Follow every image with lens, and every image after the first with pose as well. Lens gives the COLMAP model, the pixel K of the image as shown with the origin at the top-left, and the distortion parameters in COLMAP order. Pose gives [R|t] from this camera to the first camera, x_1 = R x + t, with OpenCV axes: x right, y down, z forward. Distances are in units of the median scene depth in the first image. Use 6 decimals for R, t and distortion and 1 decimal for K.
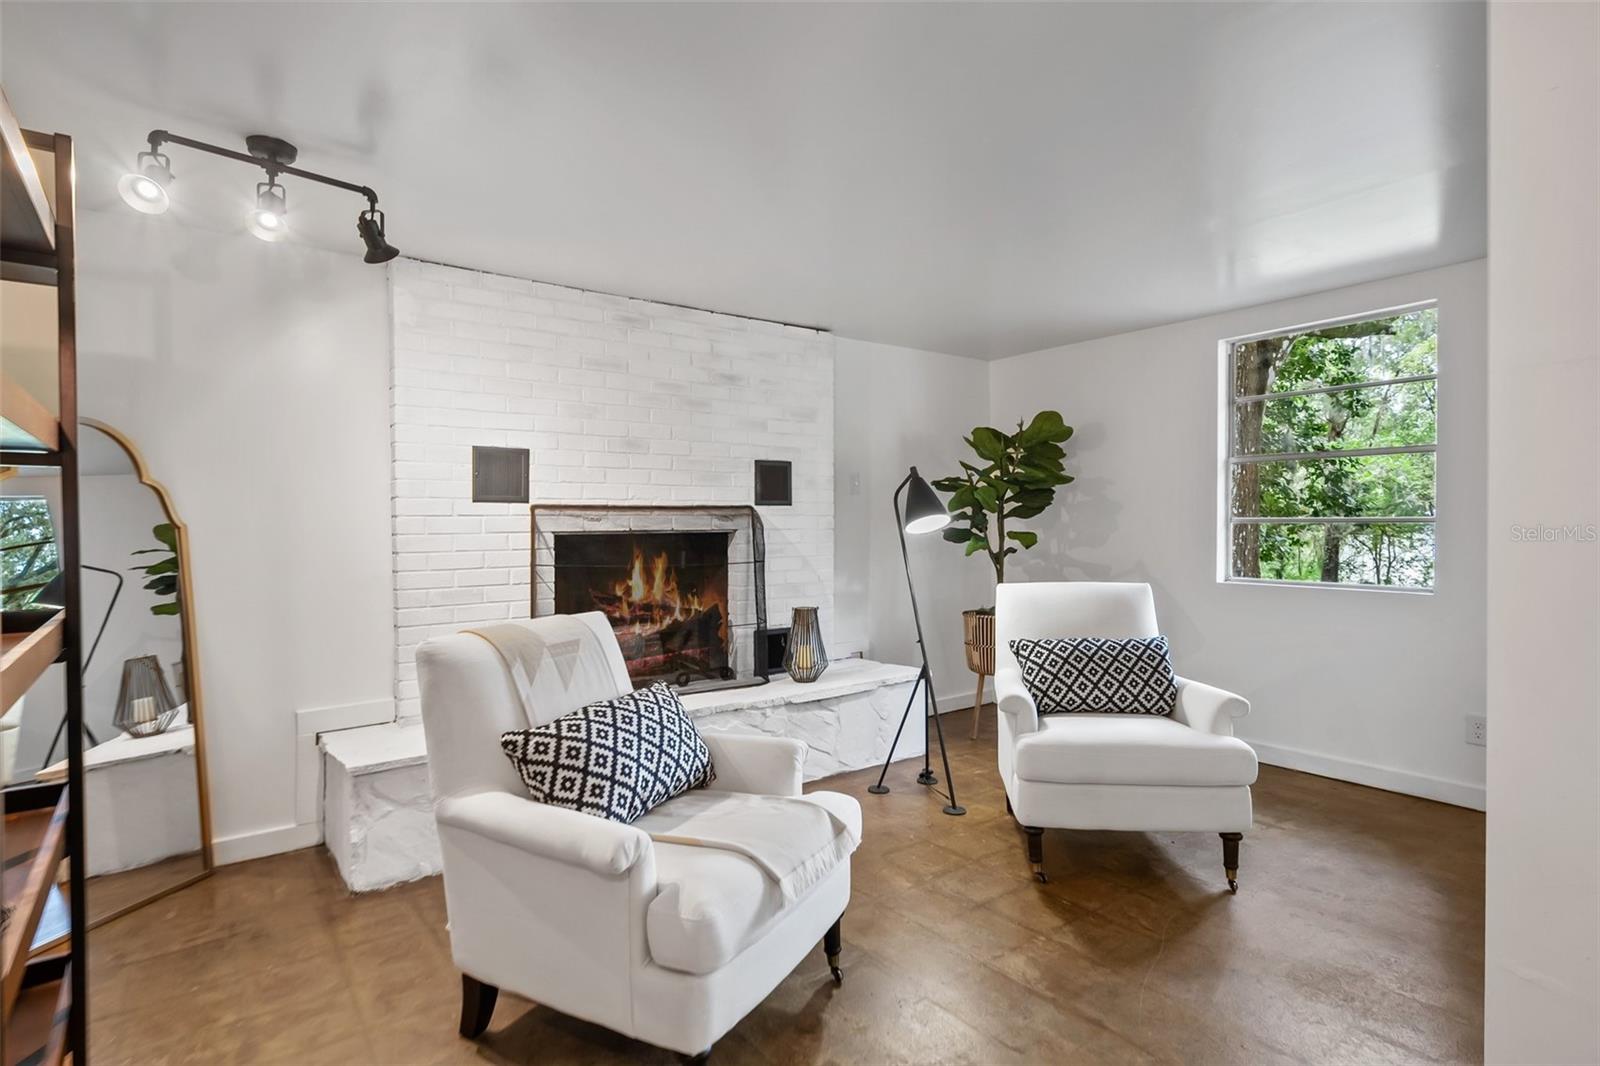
lens RADIAL K [[822.8, 0, 803.4], [0, 822.8, 526.1], [0, 0, 1]] dist [0.000519, 0.000194]
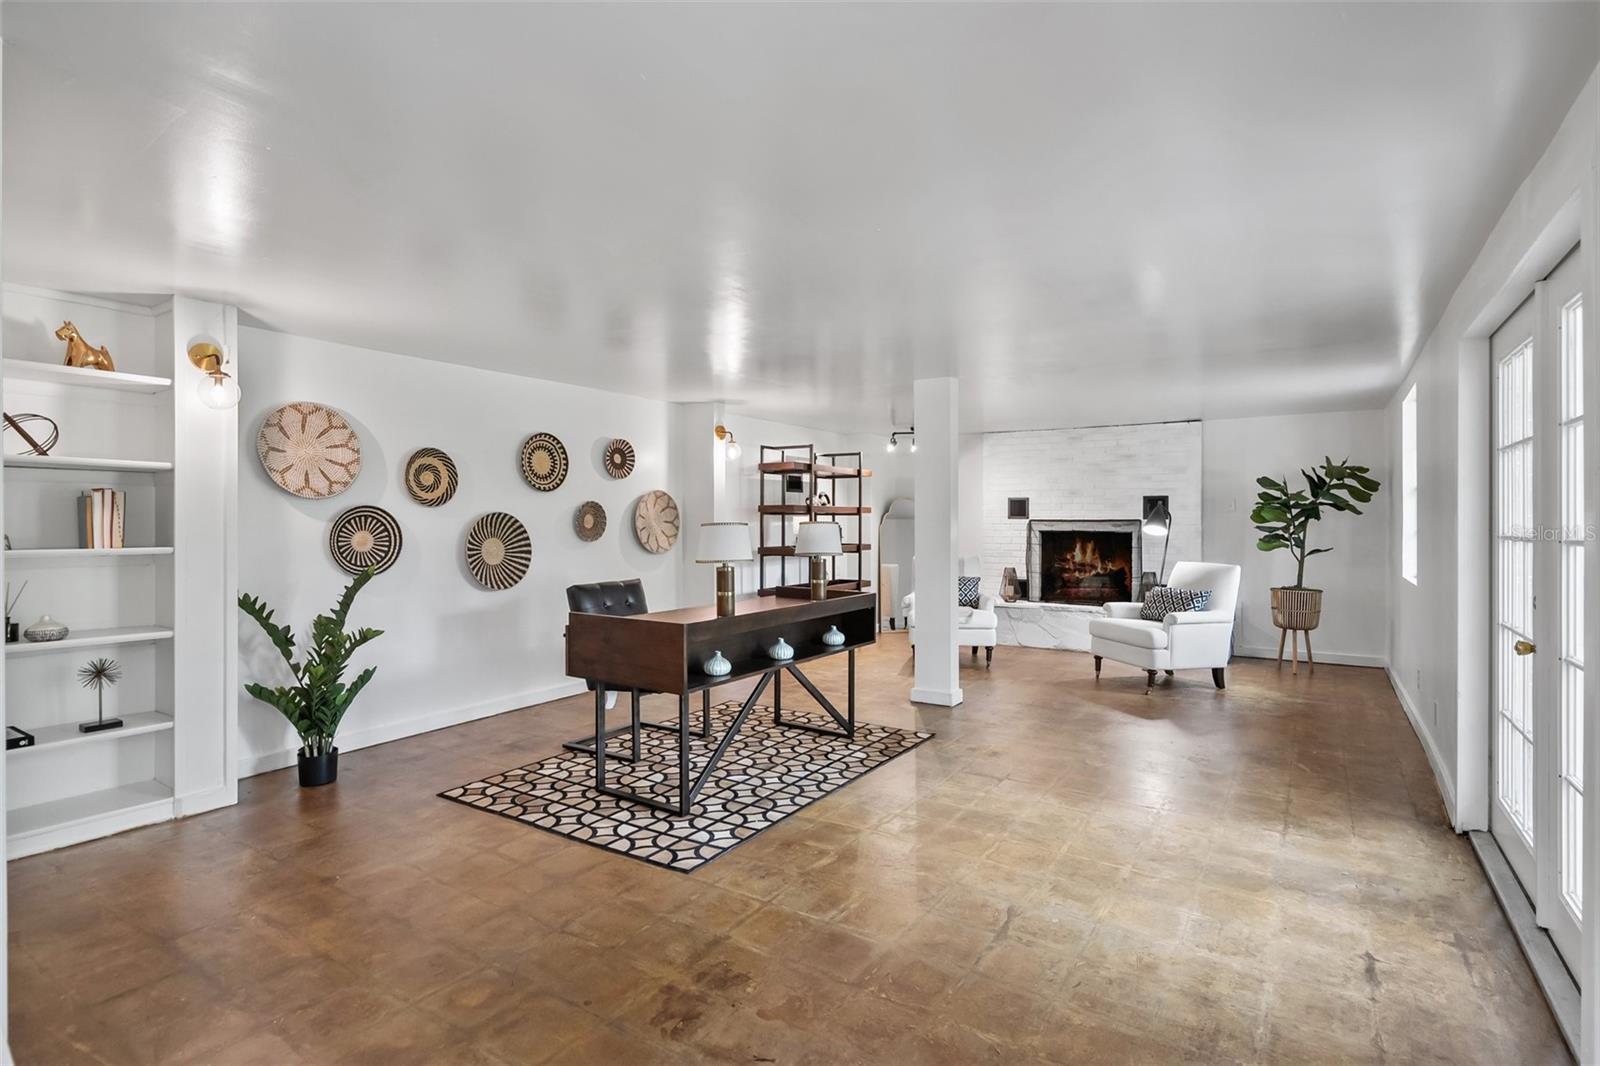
lens RADIAL K [[802.0, 0, 800.0], [0, 802.0, 521.1], [0, 0, 1]] dist [-0.017169, 0.000208]
pose [[0.341026, 0.006420, -0.940032, 1.595635], [-0.009556, 0.999949, 0.003363, -0.020704], [0.940005, 0.007836, 0.341069, -0.463643]]
